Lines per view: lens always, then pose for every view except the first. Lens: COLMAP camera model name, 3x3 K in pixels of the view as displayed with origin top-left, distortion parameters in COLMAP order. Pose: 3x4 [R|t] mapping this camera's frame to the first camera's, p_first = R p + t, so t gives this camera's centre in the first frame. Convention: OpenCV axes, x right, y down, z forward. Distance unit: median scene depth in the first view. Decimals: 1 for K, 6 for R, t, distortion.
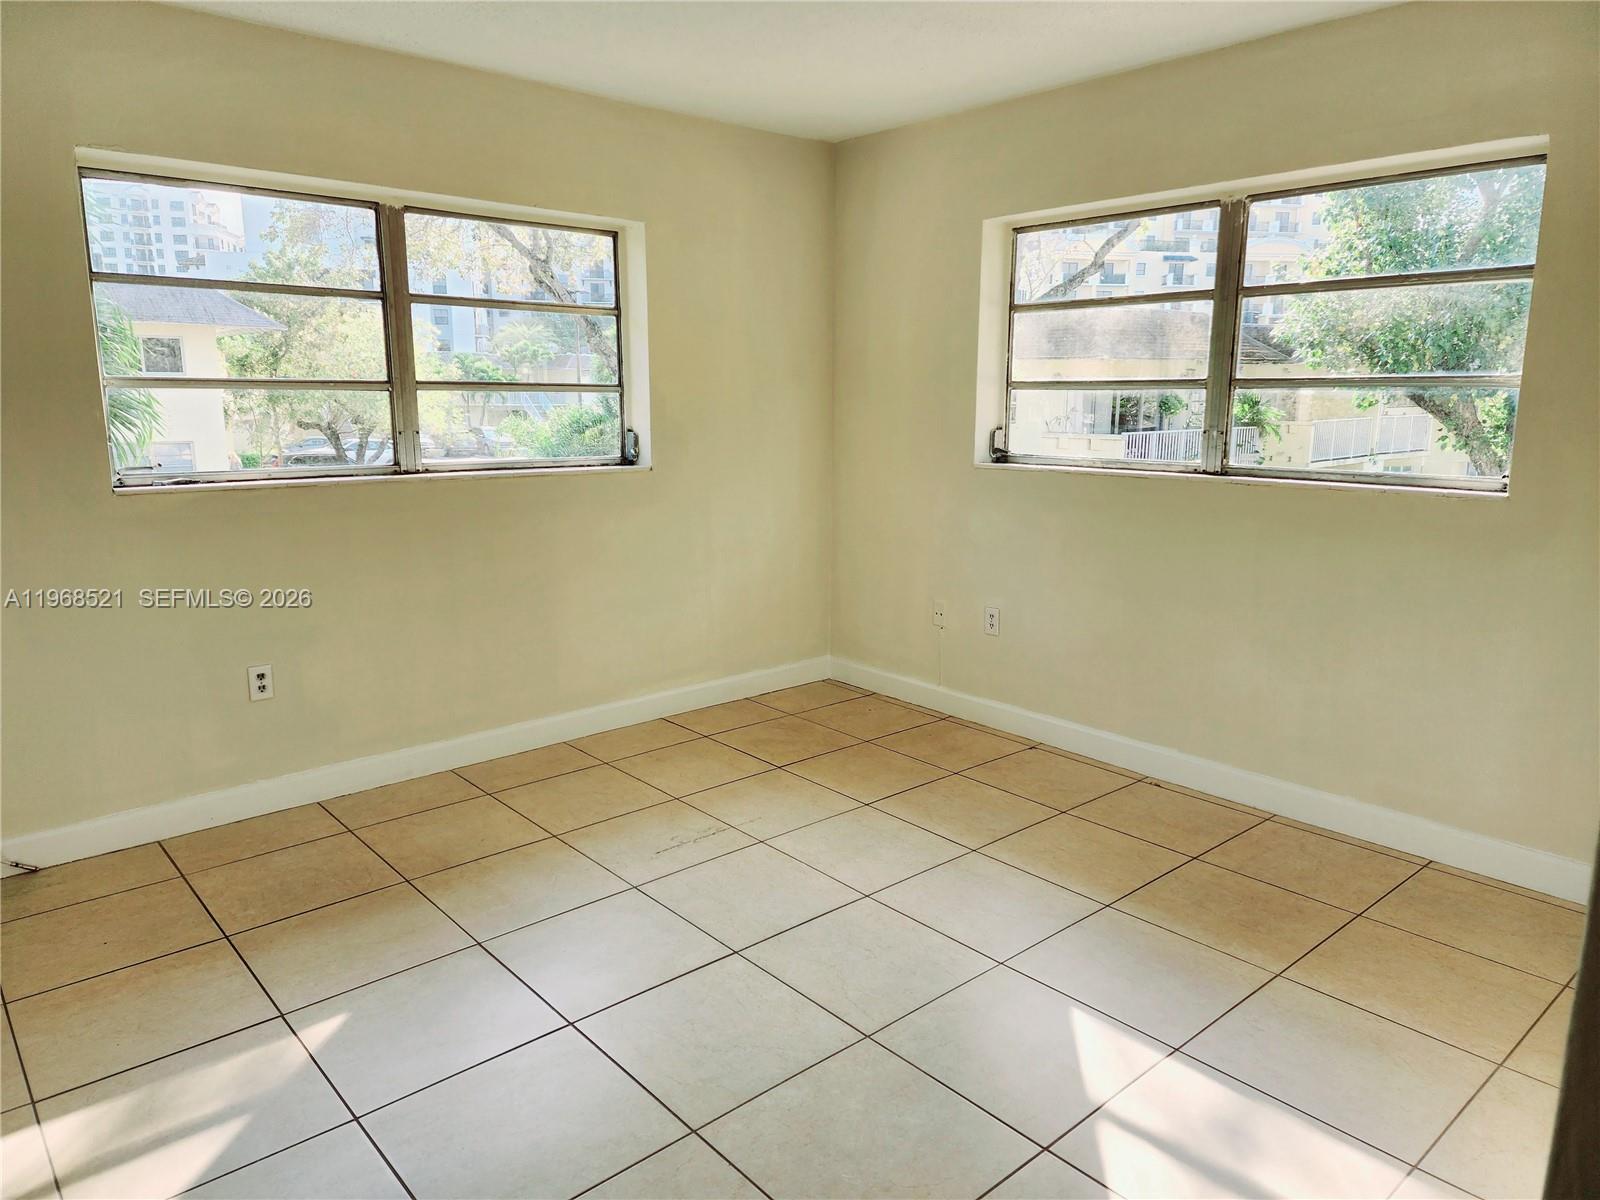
lens RADIAL K [[1058.1, 0, 800.0], [0, 1058.1, 600.0], [0, 0, 1]] dist [0.097554, -0.086392]
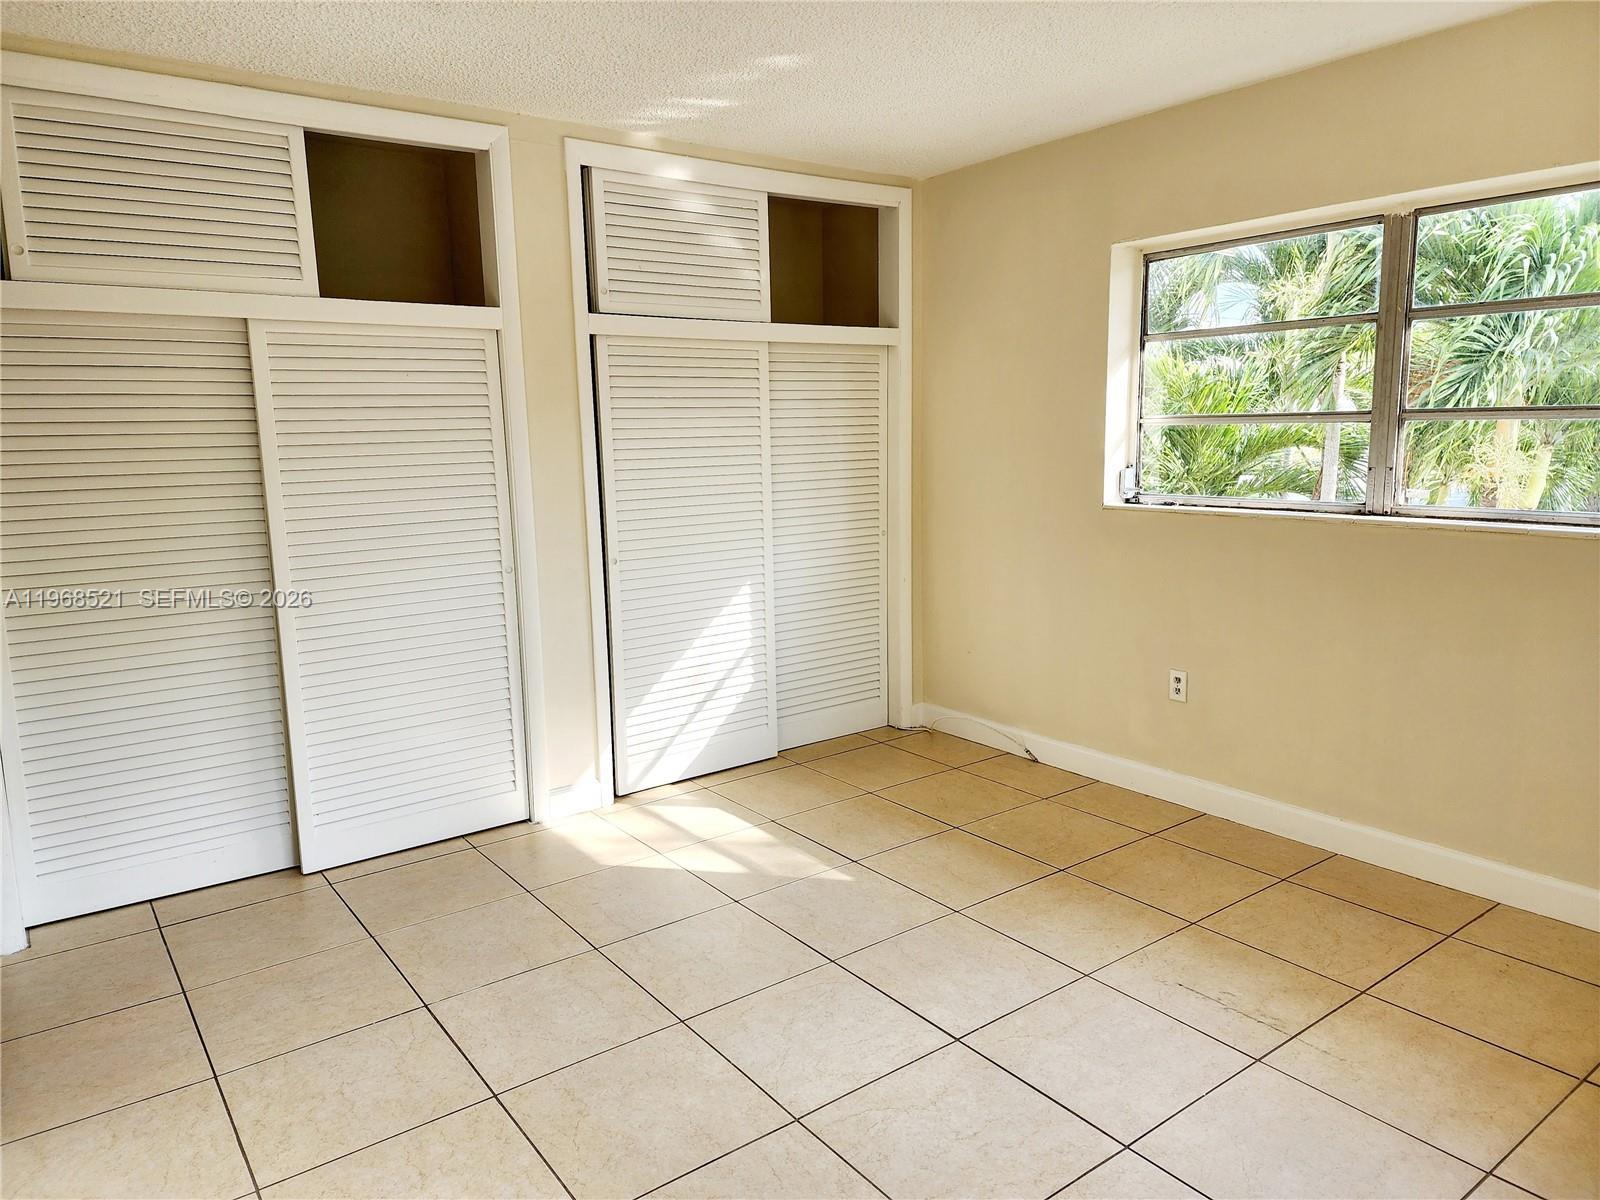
lens RADIAL K [[1058.1, 0, 800.0], [0, 1058.1, 600.0], [0, 0, 1]] dist [0.097554, -0.086392]
pose [[-0.071750, 0.158675, -0.984720, 0.612424], [-0.179460, 0.969099, 0.169235, -0.127872], [0.981145, 0.188861, -0.041057, 0.647364]]
